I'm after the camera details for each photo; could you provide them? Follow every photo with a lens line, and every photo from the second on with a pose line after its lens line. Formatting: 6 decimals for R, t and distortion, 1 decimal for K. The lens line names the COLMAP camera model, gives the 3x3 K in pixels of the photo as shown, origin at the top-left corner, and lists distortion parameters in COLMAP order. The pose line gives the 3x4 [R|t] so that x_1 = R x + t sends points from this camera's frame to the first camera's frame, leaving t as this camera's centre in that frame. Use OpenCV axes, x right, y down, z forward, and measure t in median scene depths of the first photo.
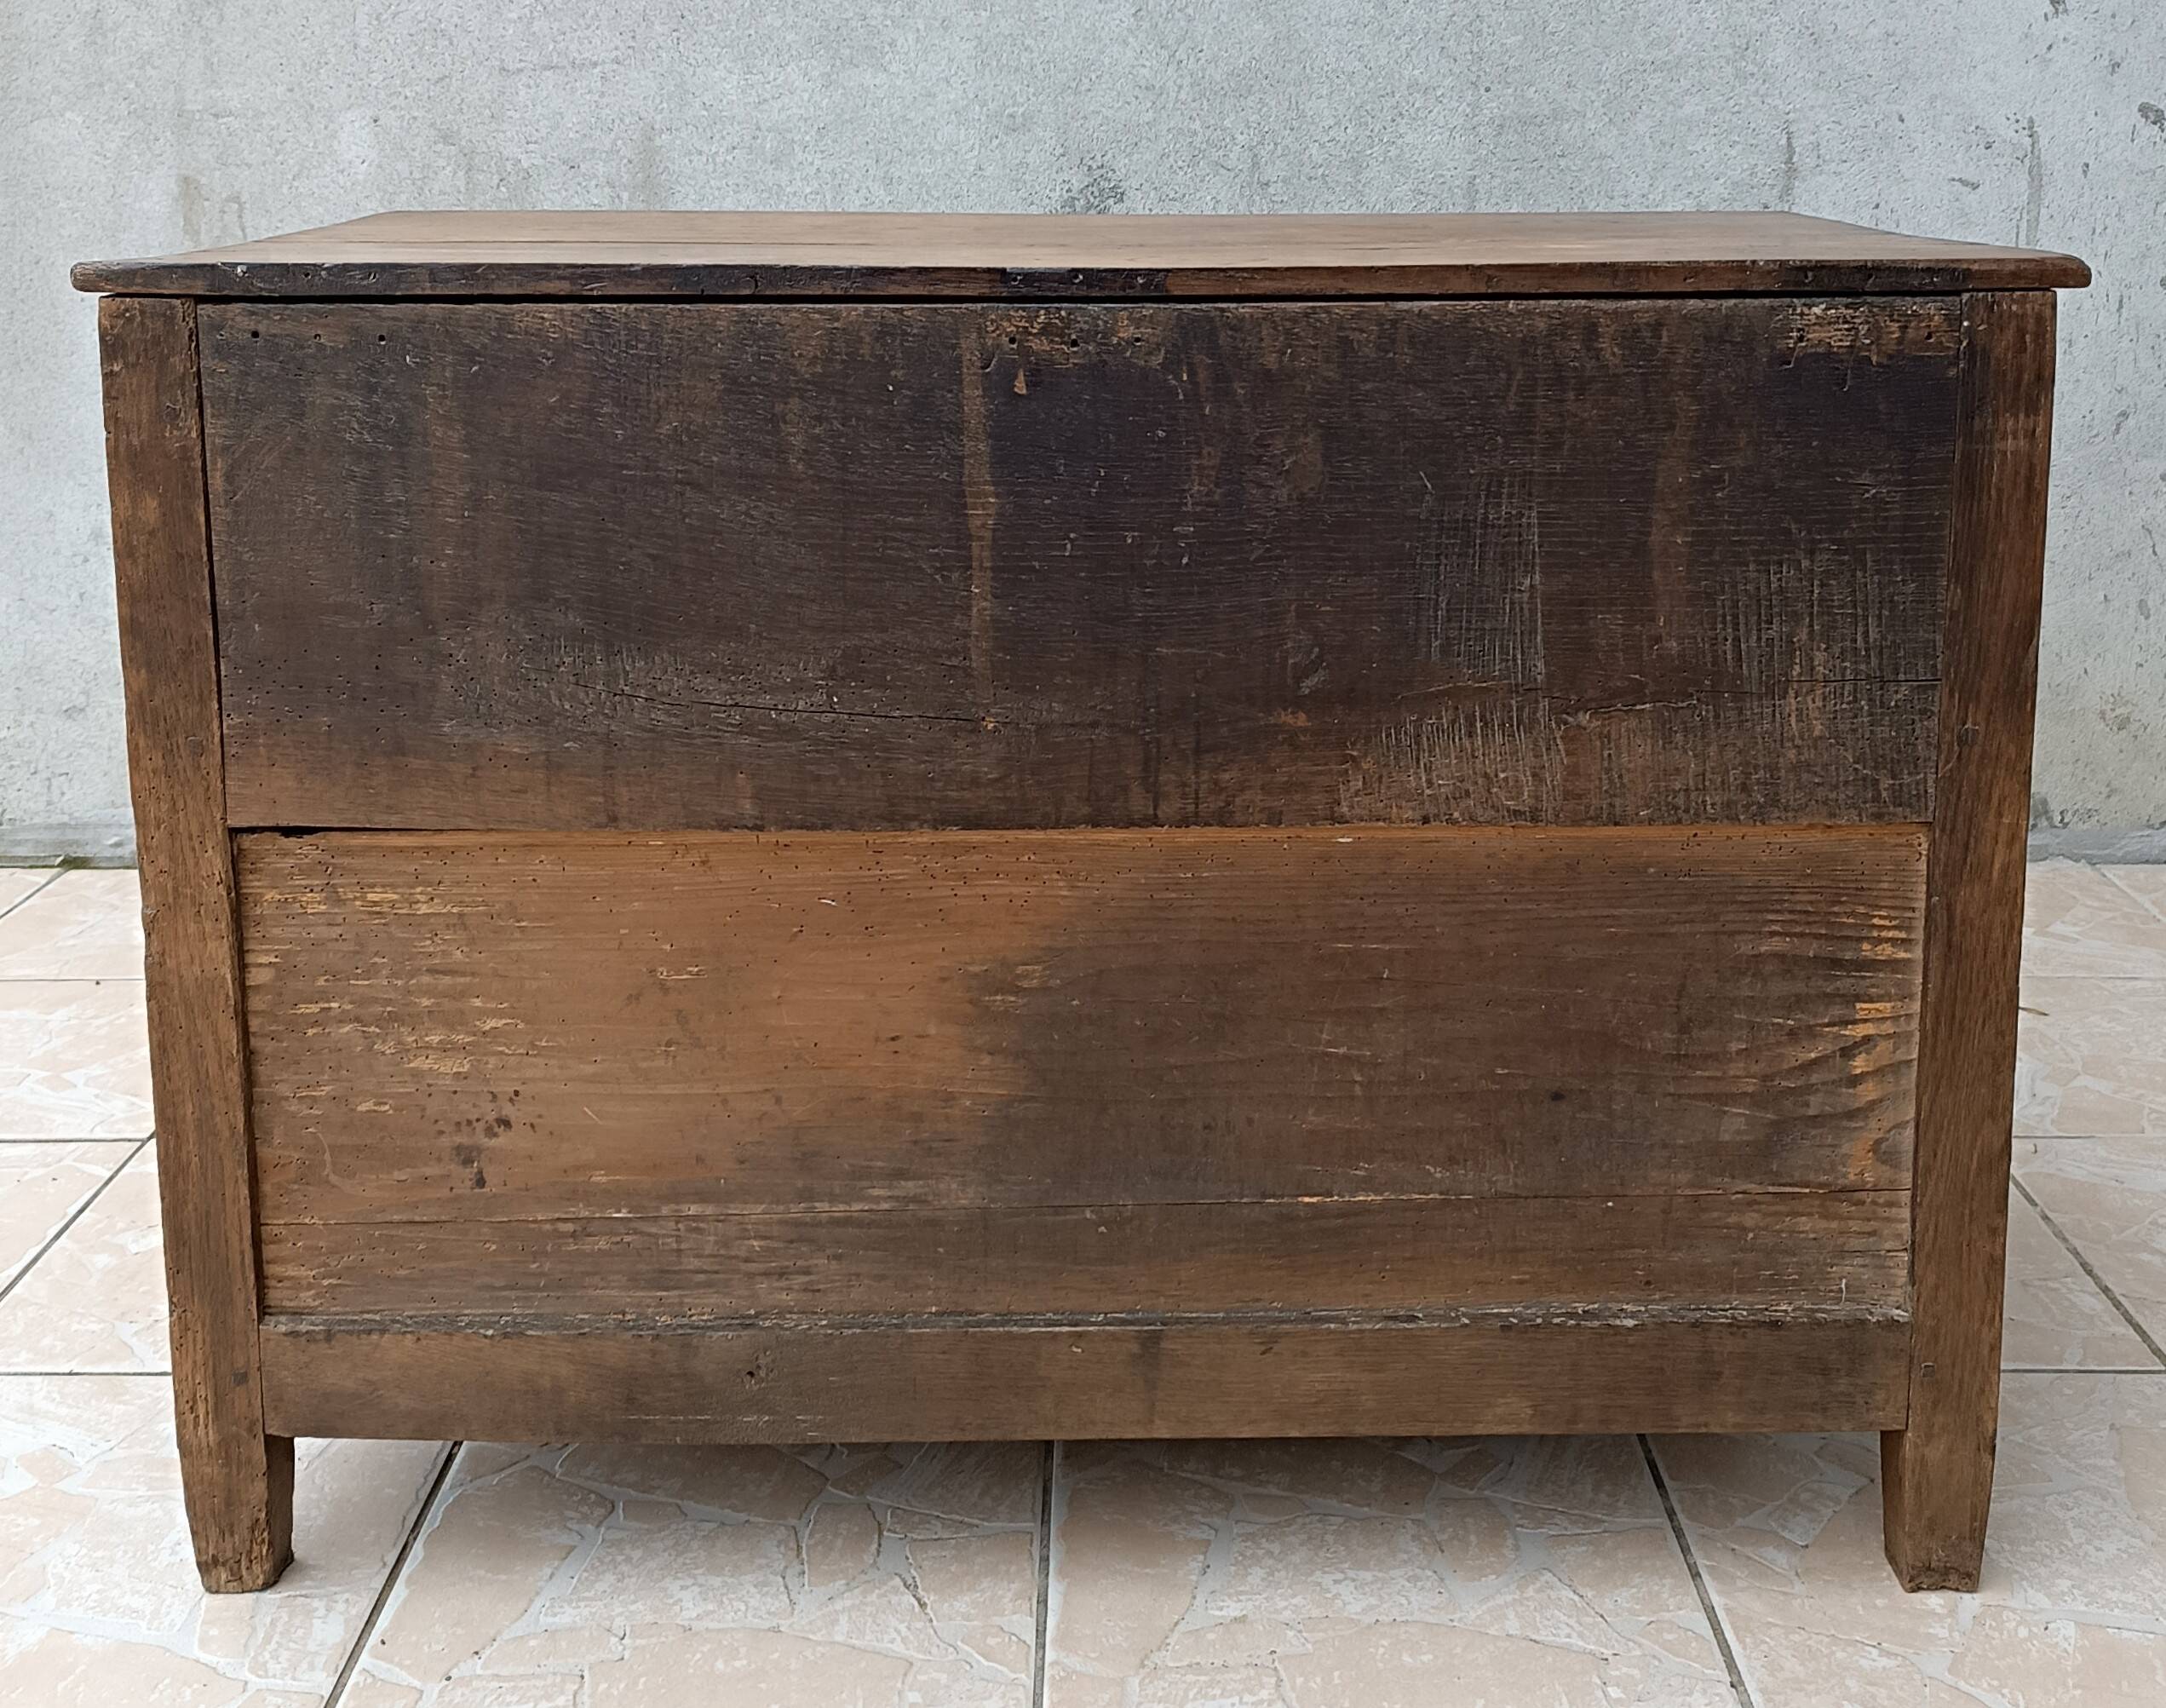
lens RADIAL K [[2475.3, 0, 1114.2], [0, 2475.3, 491.9], [0, 0, 1]] dist [0.024154, 0.000000]
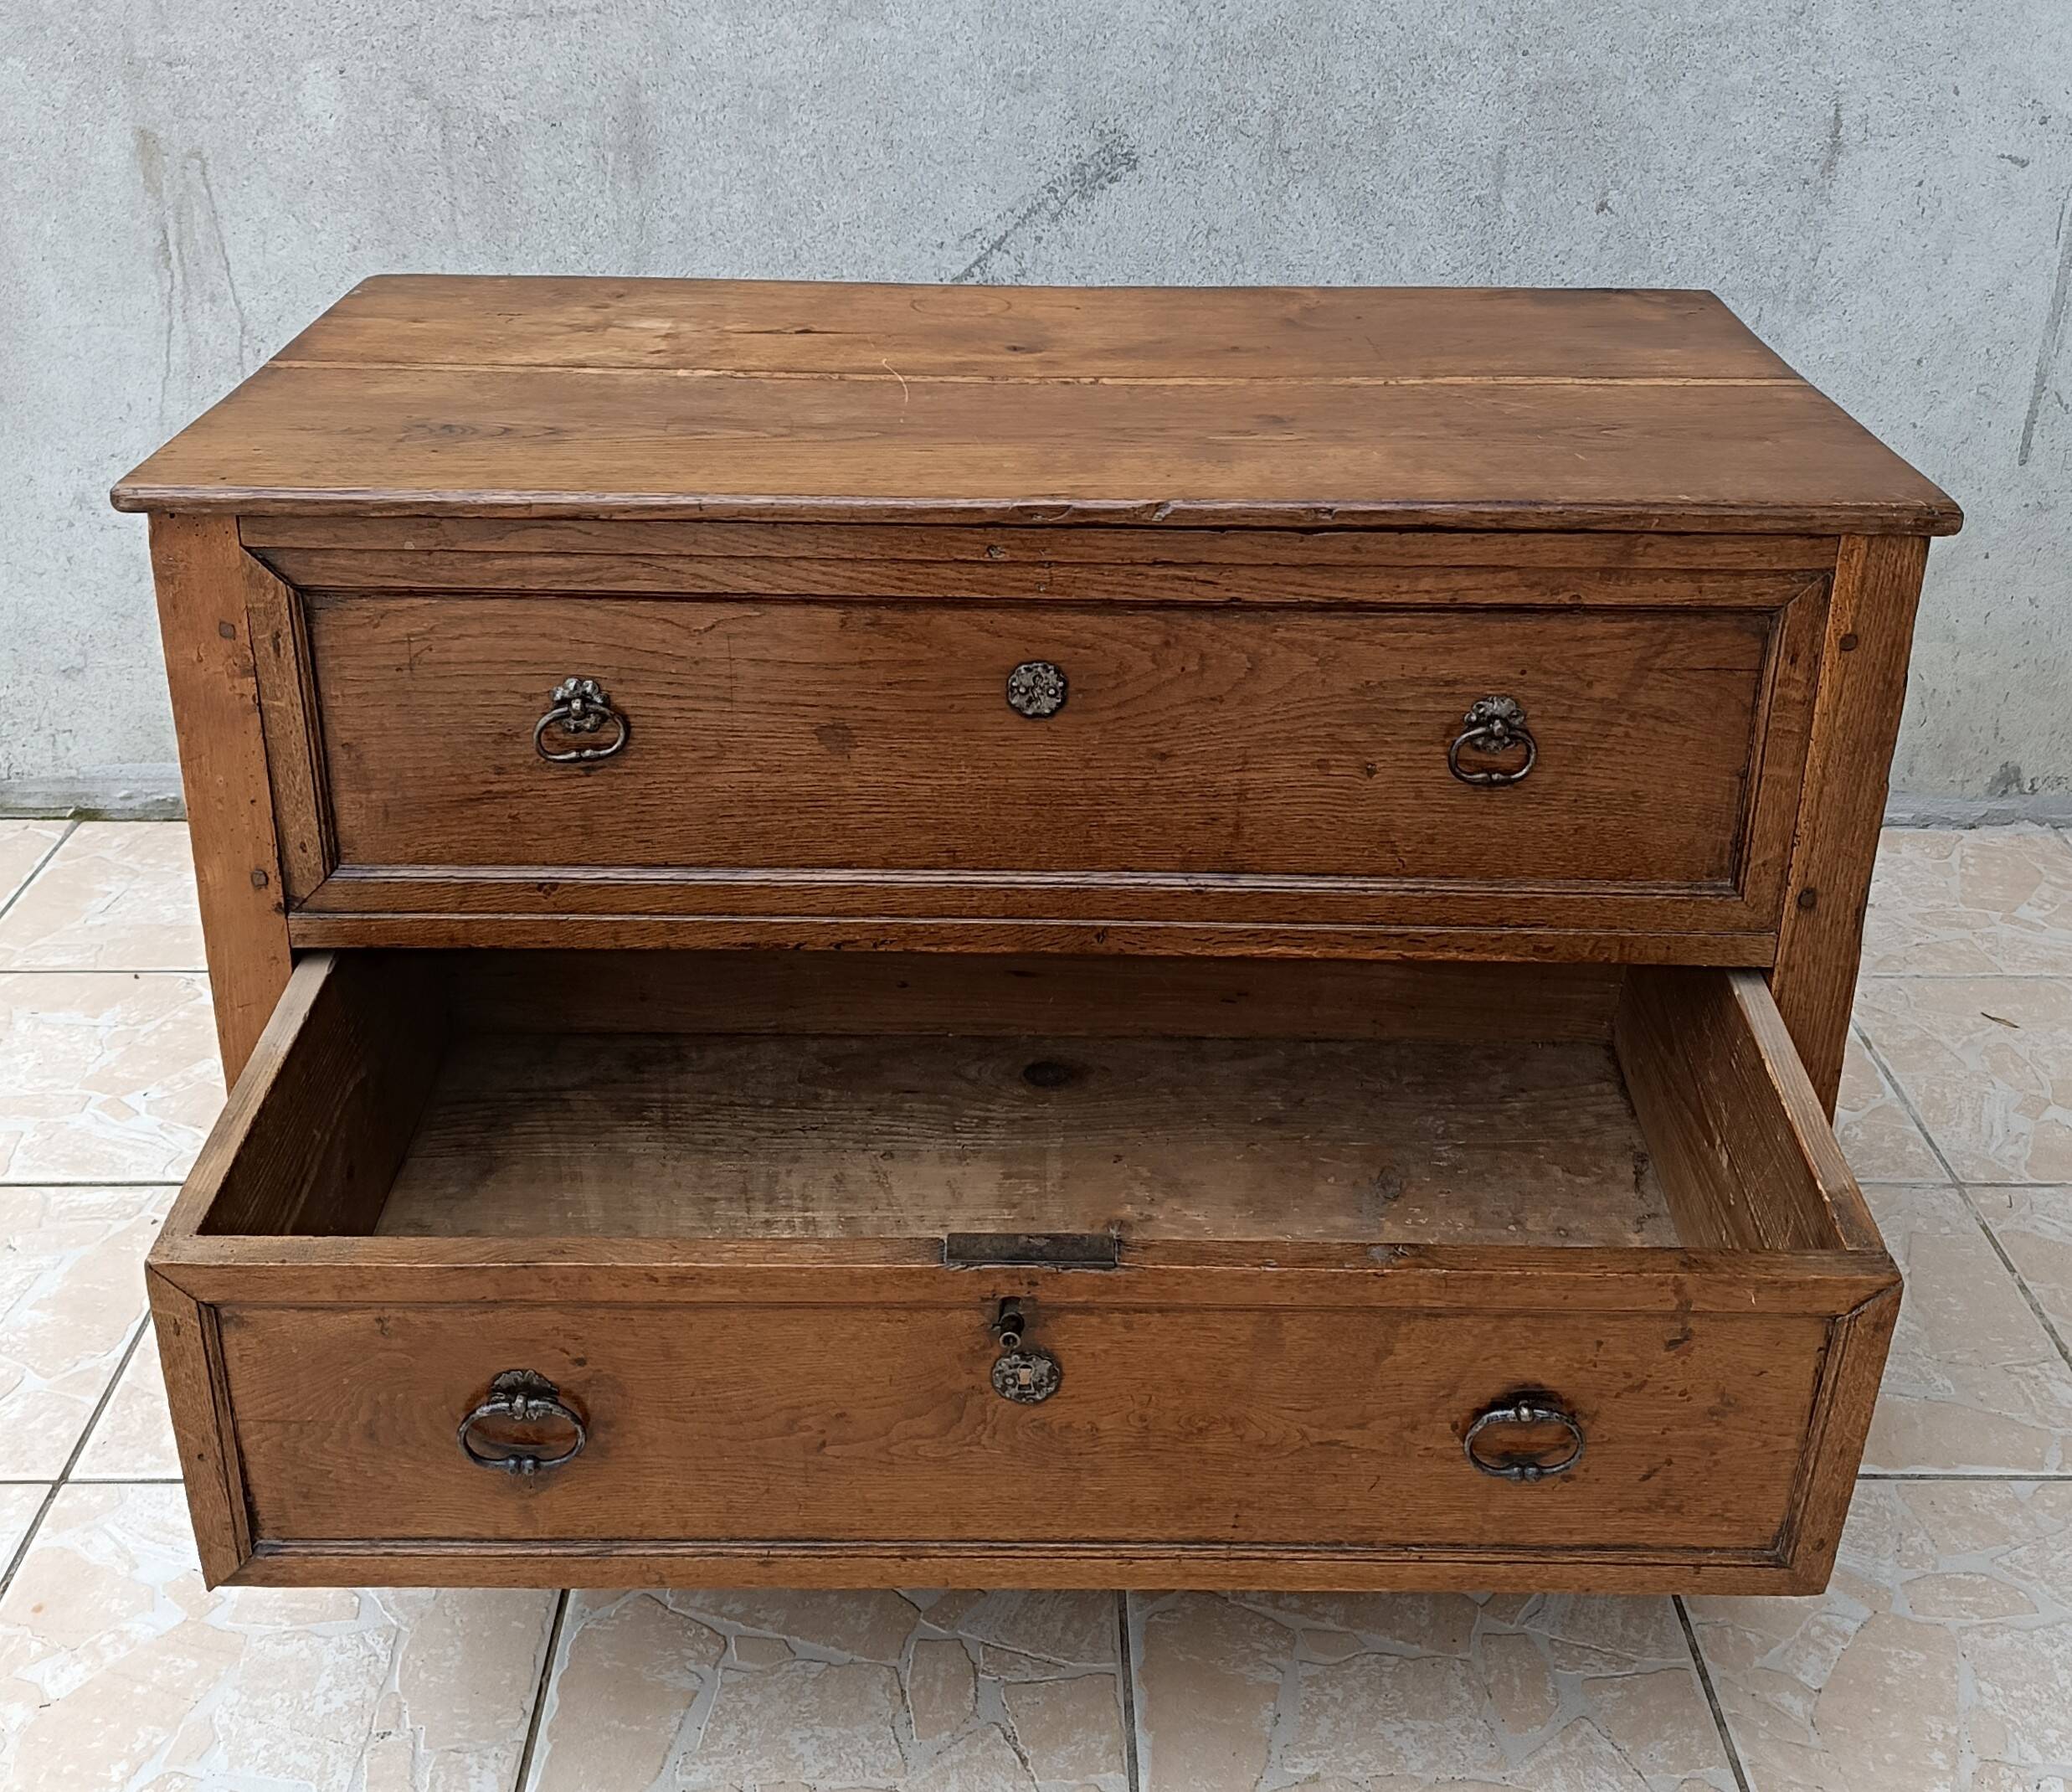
lens RADIAL K [[2422.3, 0, 1050.0], [0, 2422.3, 762.6], [0, 0, 1]] dist [0.025123, 0.000000]
pose [[0.999719, 0.005890, 0.022950, -0.049841], [-0.011590, 0.966375, 0.256876, -0.137092], [-0.020665, -0.257070, 0.966172, 0.040269]]
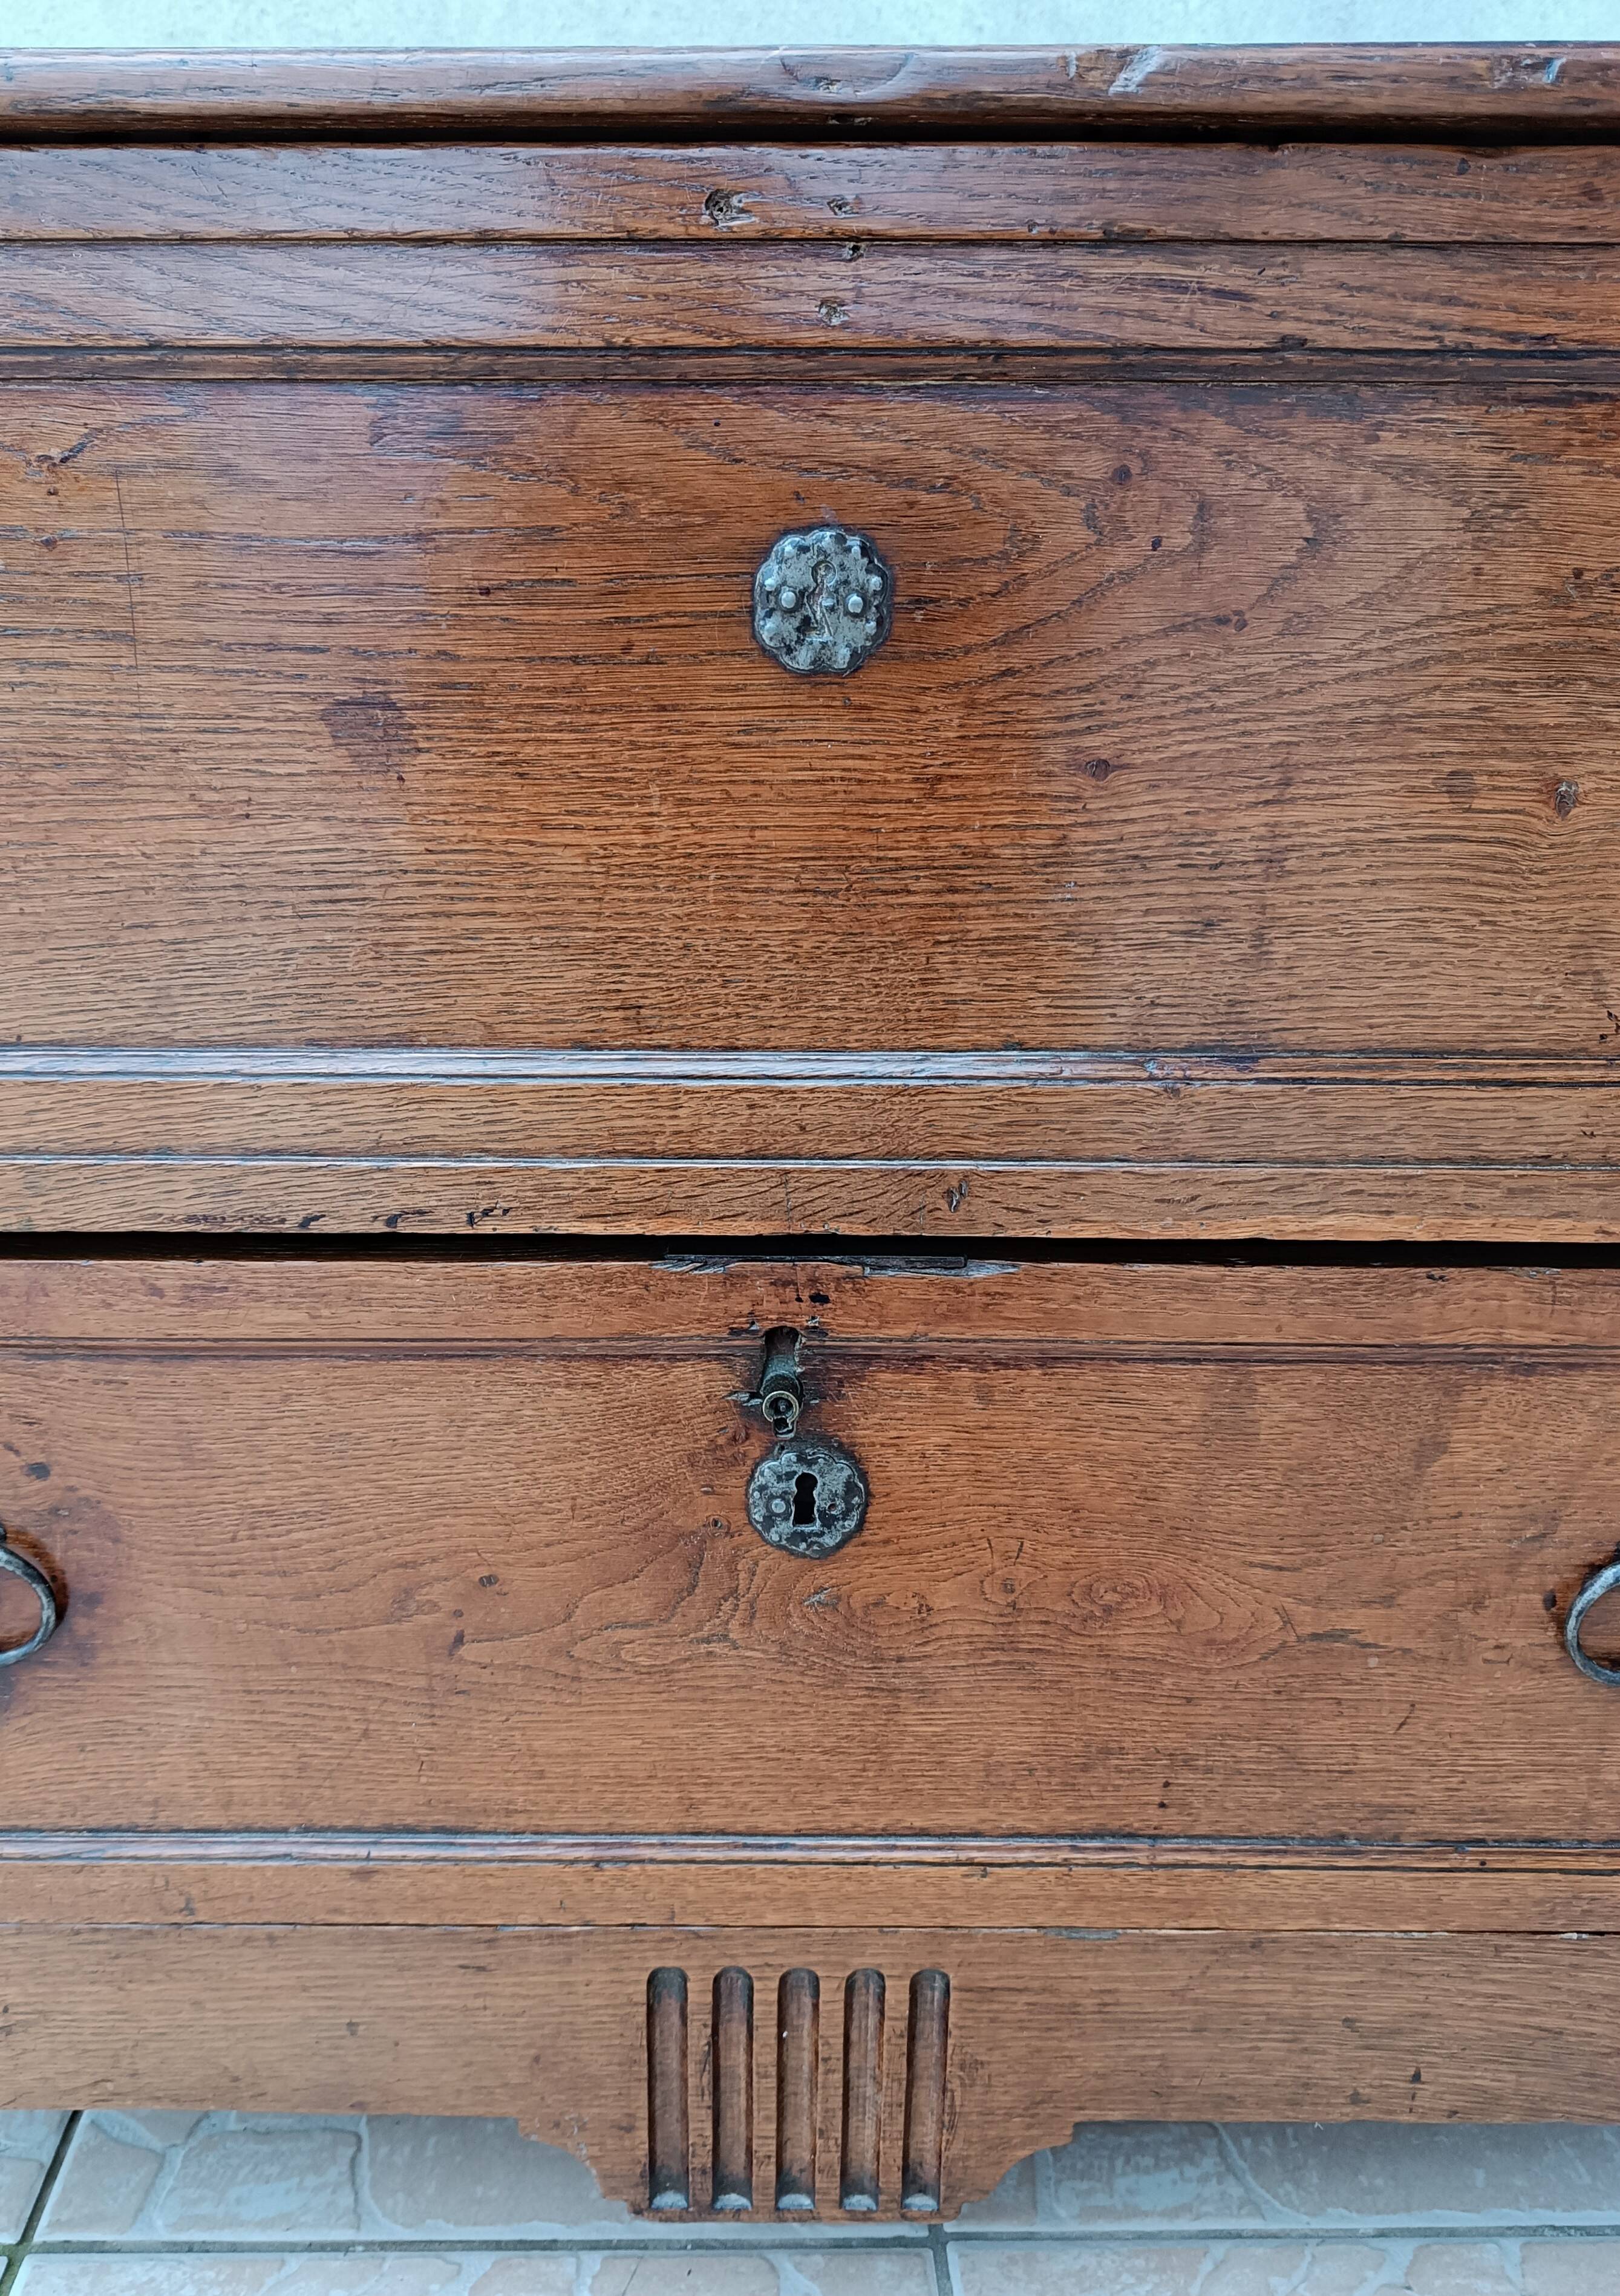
lens RADIAL K [[1806.6, 0, 719.6], [0, 1806.6, 1199.8], [0, 0, 1]] dist [0.019742, -0.032942]
pose [[0.999960, -0.001067, 0.008846, -0.052140], [-0.000513, 0.984264, 0.176702, 0.015018], [-0.008895, -0.176700, 0.984225, 0.386718]]
